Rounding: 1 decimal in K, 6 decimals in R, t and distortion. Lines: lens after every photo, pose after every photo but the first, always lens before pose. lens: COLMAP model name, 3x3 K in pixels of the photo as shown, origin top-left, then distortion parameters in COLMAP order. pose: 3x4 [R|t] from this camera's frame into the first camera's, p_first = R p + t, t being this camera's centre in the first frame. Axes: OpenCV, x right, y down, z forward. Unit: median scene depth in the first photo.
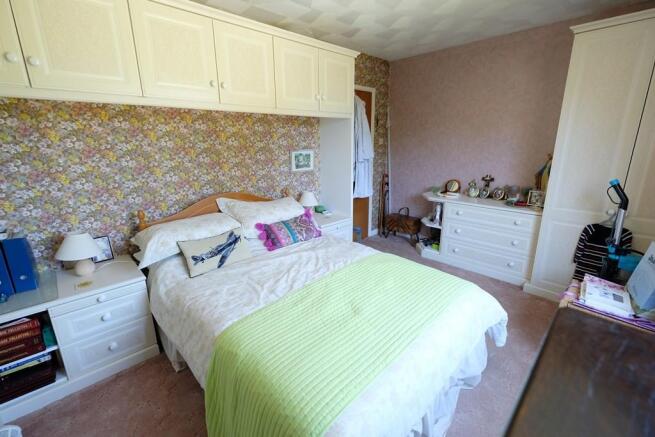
lens RADIAL K [[285.3, 0, 327.3], [0, 285.3, 215.7], [0, 0, 1]] dist [0.003394, 0.000358]
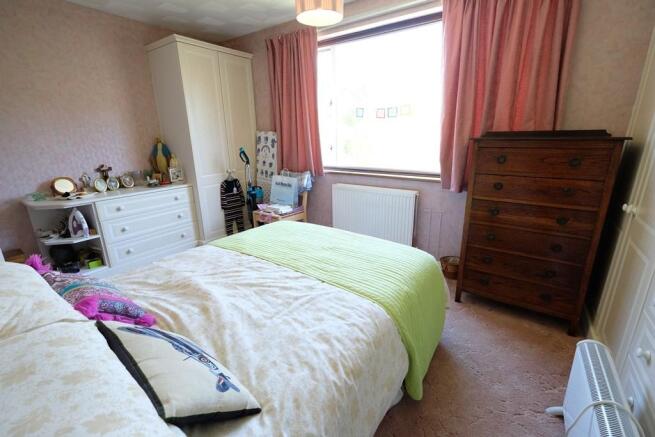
lens RADIAL K [[285.3, 0, 326.6], [0, 285.3, 216.0], [0, 0, 1]] dist [0.003394, 0.000358]
pose [[-0.186265, -0.261635, 0.947023, -0.649257], [0.271627, 0.912610, 0.305553, -0.112418], [-0.944206, 0.314150, -0.098920, 0.685623]]
